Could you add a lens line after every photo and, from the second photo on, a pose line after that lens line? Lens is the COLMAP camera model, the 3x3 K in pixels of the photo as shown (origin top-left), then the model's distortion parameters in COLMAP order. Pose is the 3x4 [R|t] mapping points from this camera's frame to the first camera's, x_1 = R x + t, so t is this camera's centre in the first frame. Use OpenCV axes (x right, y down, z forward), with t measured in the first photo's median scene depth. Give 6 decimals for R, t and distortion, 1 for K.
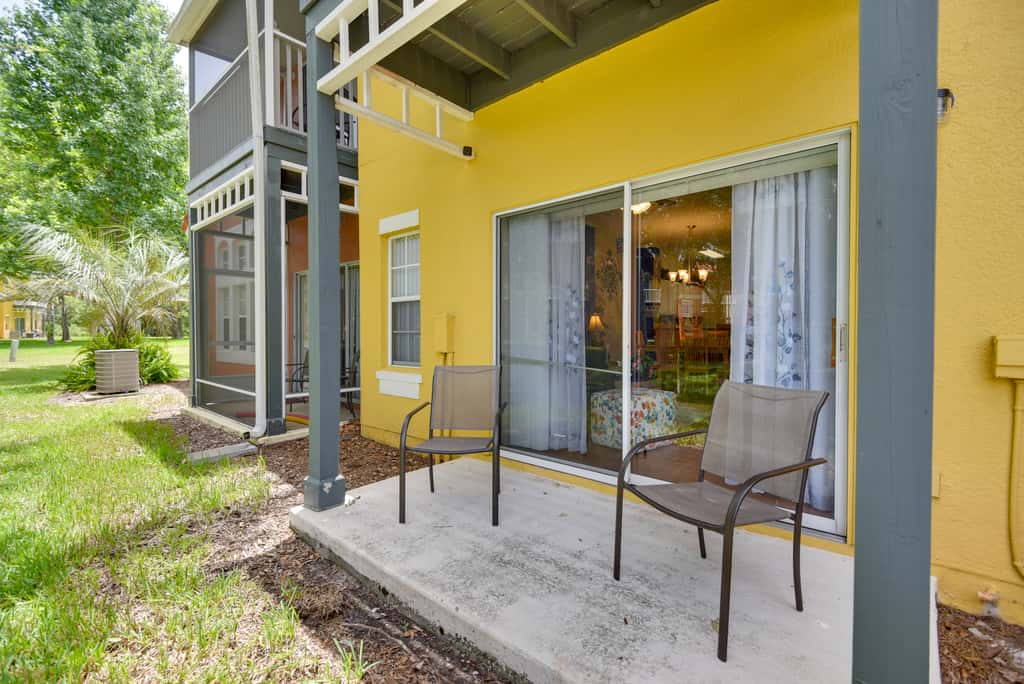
lens RADIAL K [[466.3, 0, 512.0], [0, 466.3, 342.0], [0, 0, 1]] dist [-0.029959, -0.000586]
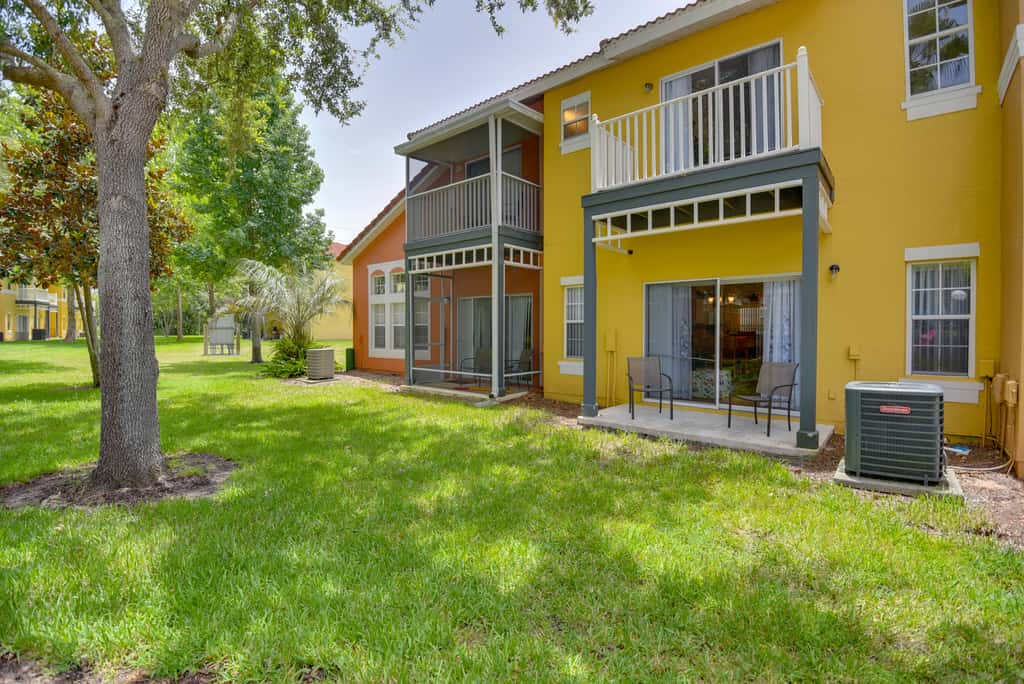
lens RADIAL K [[468.8, 0, 508.9], [0, 468.8, 335.9], [0, 0, 1]] dist [-0.020640, -0.011061]
pose [[0.999988, -0.004611, -0.001329, -0.630059], [0.004608, 0.999986, -0.002676, -0.040674], [0.001342, 0.002670, 0.999996, -1.061510]]
